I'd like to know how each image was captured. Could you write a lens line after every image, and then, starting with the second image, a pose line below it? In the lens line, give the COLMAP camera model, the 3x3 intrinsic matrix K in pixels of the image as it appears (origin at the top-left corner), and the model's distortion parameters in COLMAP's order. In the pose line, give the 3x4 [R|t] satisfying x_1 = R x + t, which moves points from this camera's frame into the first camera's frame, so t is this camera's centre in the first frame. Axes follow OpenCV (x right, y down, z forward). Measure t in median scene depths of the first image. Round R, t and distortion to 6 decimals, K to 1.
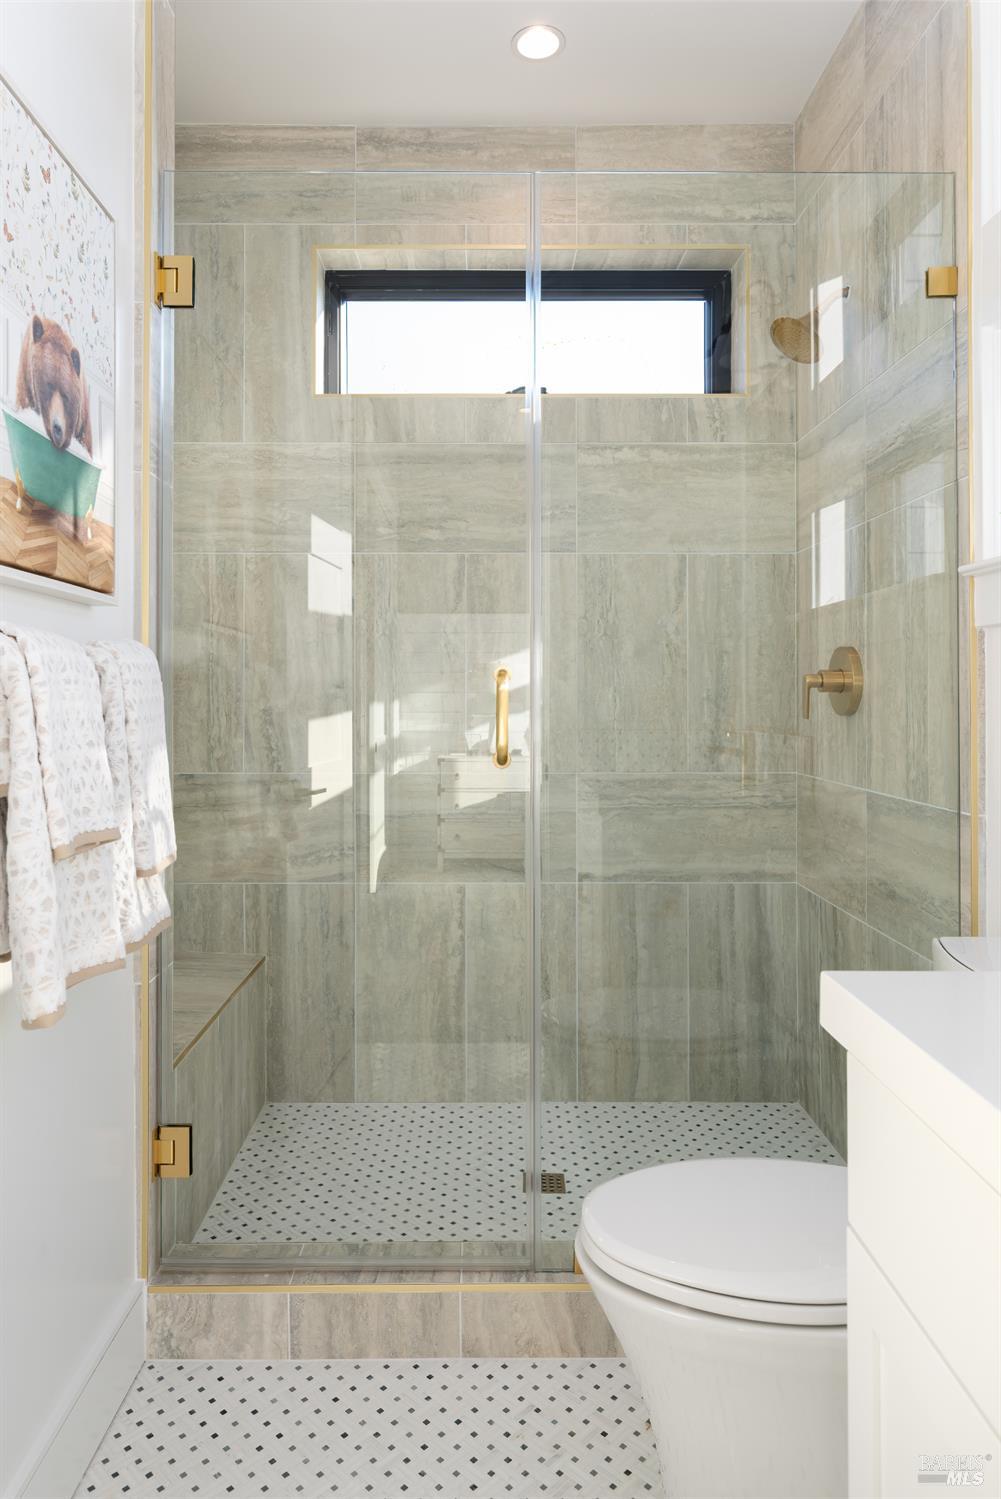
lens RADIAL K [[1031.2, 0, 497.4], [0, 1031.2, 687.6], [0, 0, 1]] dist [-0.000526, 0.000365]
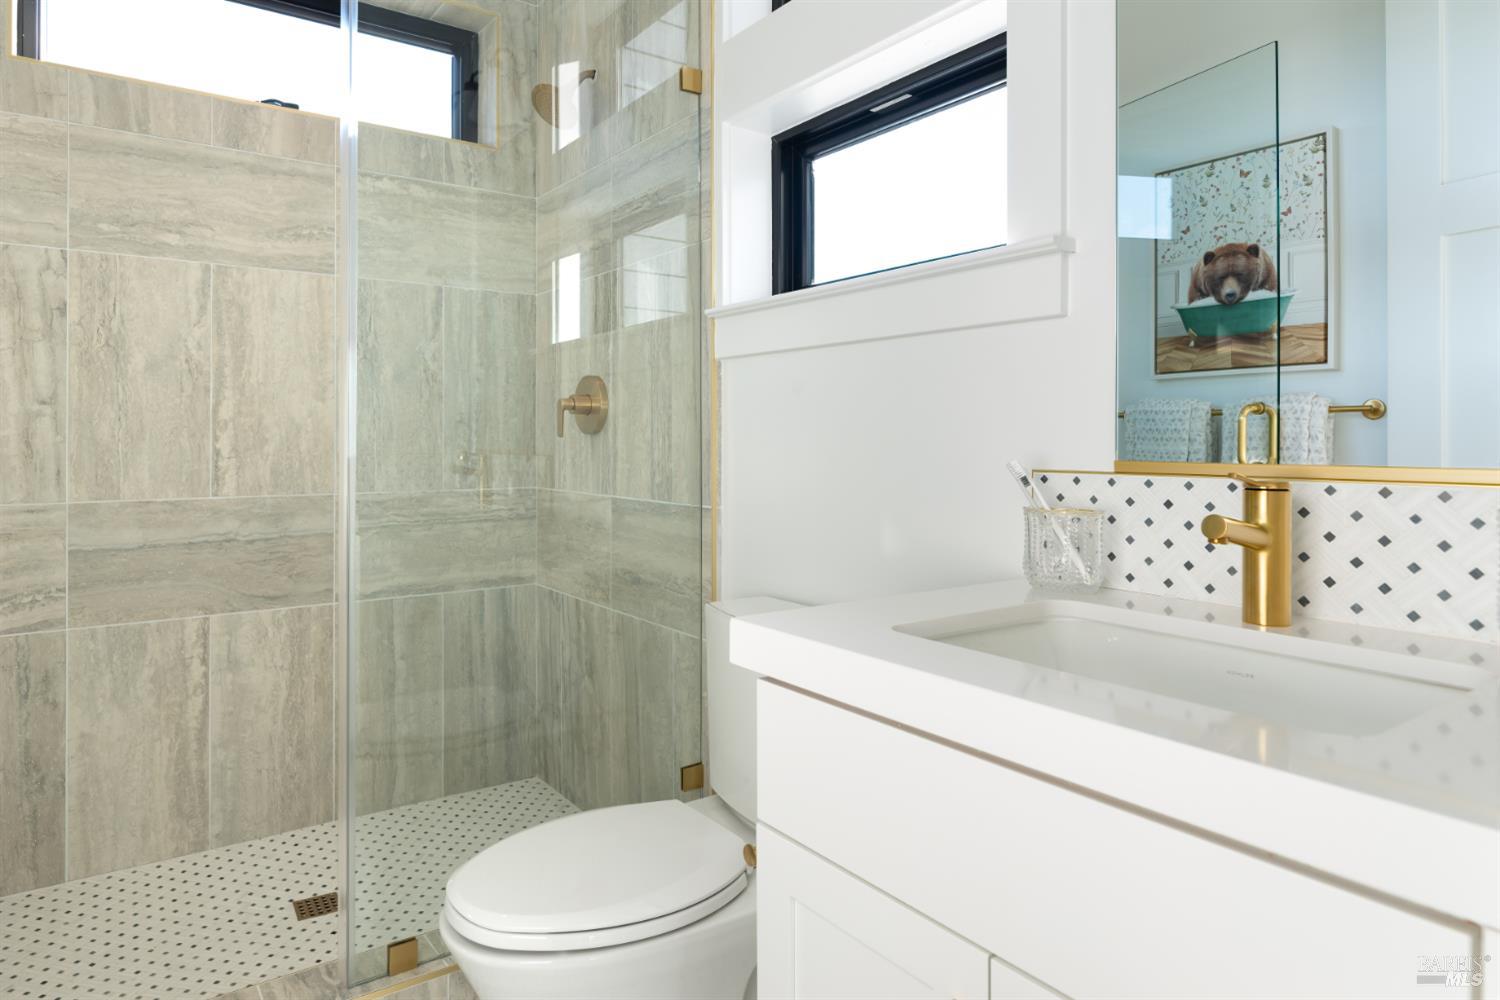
lens RADIAL K [[911.3, 0, 748.9], [0, 911.3, 429.8], [0, 0, 1]] dist [-0.001500, -0.000535]
pose [[0.822286, 0.000626, 0.569074, -0.097408], [-0.000344, 1.000000, -0.000603, 0.020678], [-0.569074, 0.000300, 0.822286, 0.040452]]
